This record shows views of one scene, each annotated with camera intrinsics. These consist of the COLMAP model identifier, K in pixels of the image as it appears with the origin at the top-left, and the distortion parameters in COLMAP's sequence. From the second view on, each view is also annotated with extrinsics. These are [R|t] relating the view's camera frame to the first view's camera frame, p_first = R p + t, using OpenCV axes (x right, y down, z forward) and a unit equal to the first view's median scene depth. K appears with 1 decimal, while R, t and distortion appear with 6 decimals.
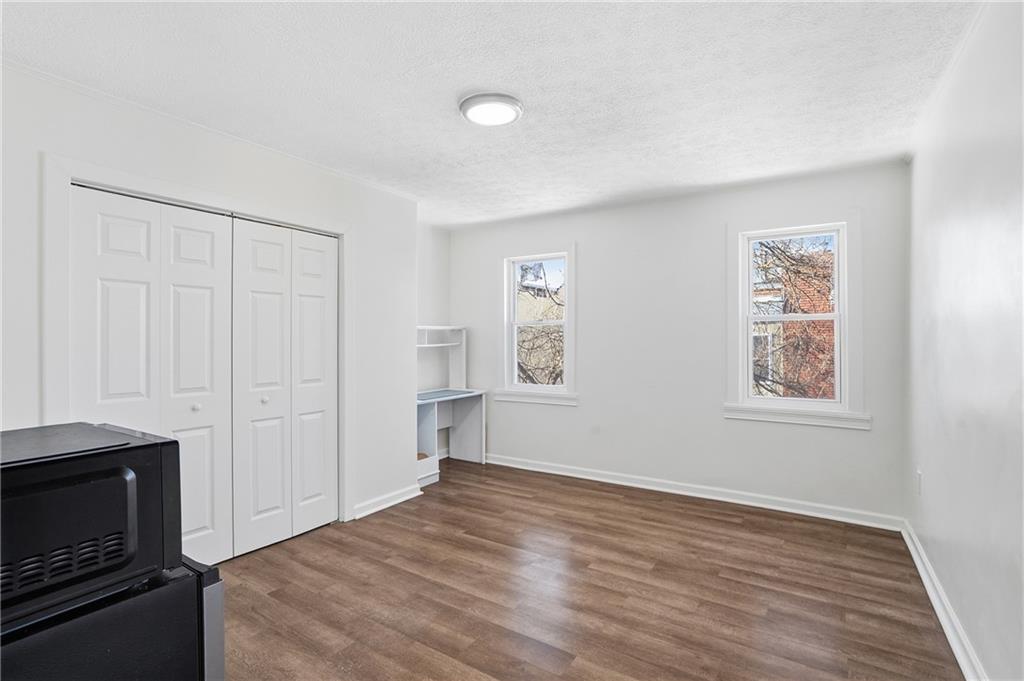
lens RADIAL K [[499.9, 0, 509.7], [0, 499.9, 339.2], [0, 0, 1]] dist [-0.003625, -0.000084]
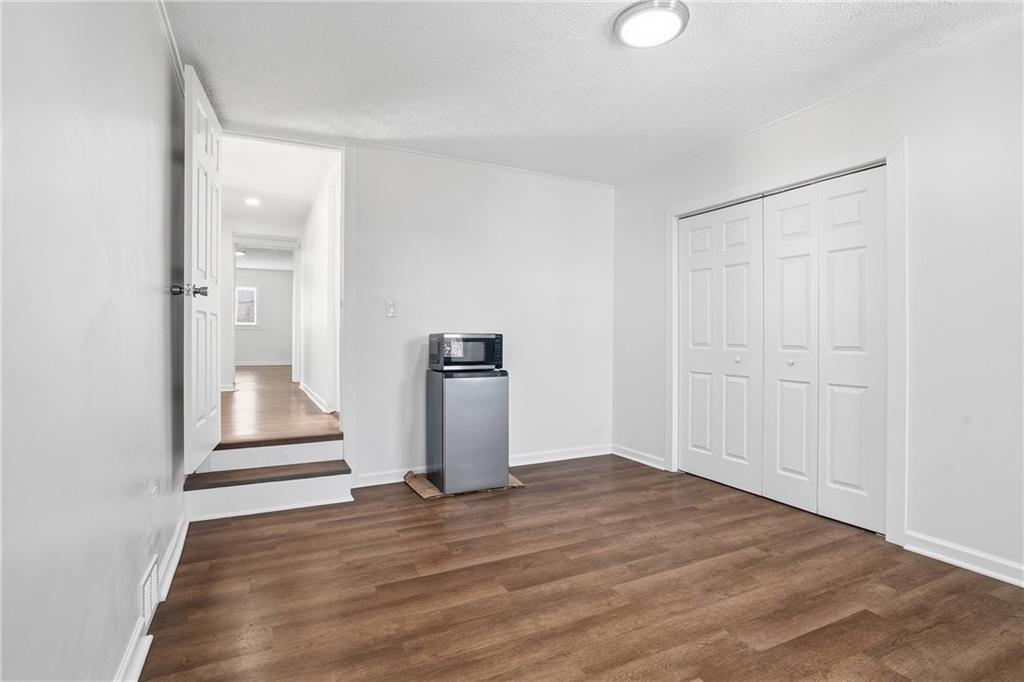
lens RADIAL K [[499.9, 0, 508.0], [0, 499.9, 339.5], [0, 0, 1]] dist [-0.003625, -0.000084]
pose [[-0.497464, 0.005434, -0.867468, 0.753595], [-0.002031, 0.999970, 0.007429, 0.074980], [0.867482, 0.005458, -0.497438, 1.103622]]
